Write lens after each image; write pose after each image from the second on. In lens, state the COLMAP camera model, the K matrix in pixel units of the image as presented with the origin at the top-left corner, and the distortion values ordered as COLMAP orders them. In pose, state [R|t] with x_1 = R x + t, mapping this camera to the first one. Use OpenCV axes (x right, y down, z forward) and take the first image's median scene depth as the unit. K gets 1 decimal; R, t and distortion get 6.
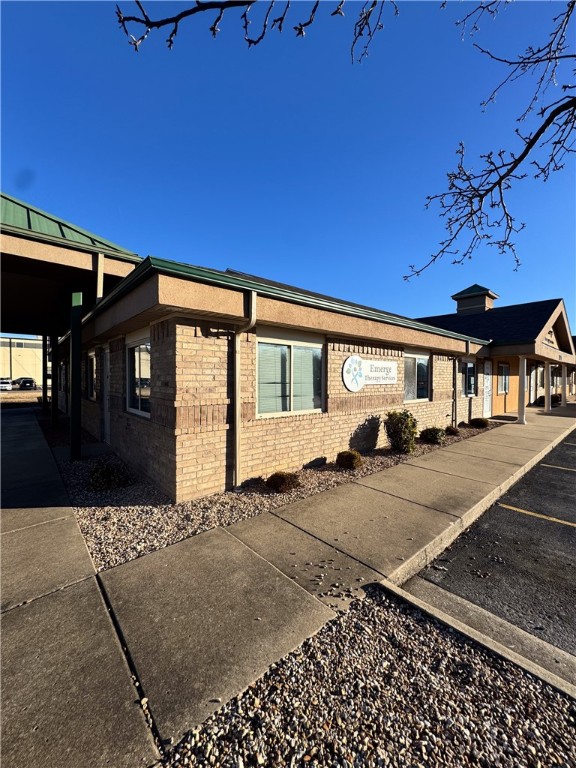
lens RADIAL K [[302.2, 0, 288.0], [0, 302.2, 384.0], [0, 0, 1]] dist [0.001263, 0.000115]
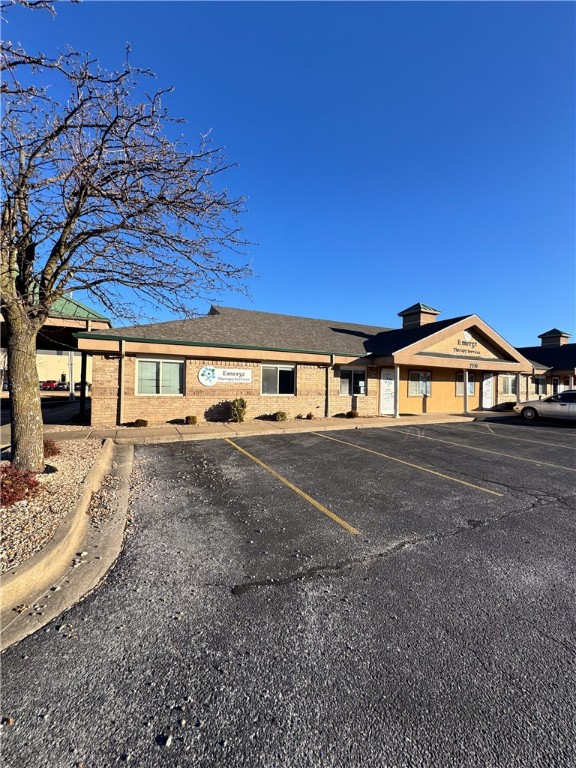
lens RADIAL K [[302.2, 0, 288.0], [0, 302.2, 384.0], [0, 0, 1]] dist [0.001263, 0.000115]
pose [[0.968365, 0.016094, -0.249019, 1.264433], [-0.020923, 0.999641, -0.016761, 0.037321], [0.248660, 0.021441, 0.968354, -0.715493]]
